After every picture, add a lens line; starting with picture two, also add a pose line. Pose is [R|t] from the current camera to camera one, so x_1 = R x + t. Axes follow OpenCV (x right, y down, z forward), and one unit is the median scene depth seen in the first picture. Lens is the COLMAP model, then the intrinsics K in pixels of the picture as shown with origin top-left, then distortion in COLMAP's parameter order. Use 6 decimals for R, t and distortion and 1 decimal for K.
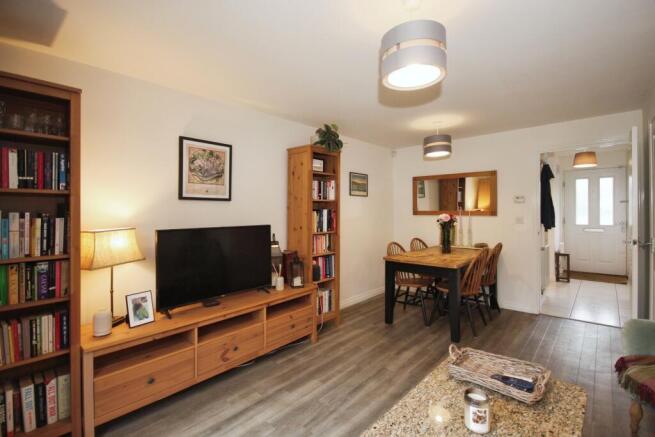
lens RADIAL K [[305.9, 0, 328.8], [0, 305.9, 212.3], [0, 0, 1]] dist [-0.006389, -0.000541]
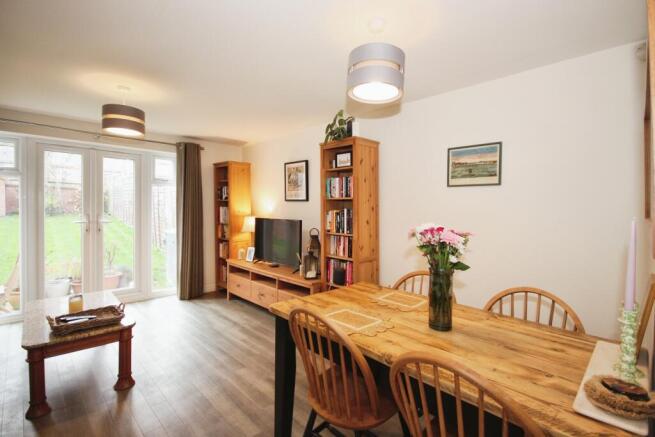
lens RADIAL K [[305.9, 0, 329.2], [0, 305.9, 213.3], [0, 0, 1]] dist [-0.006389, -0.000541]
pose [[-0.065767, 0.023270, -0.997564, 1.071375], [-0.020391, 0.999488, 0.024659, -0.019655], [0.997627, 0.021963, -0.065259, 1.244474]]
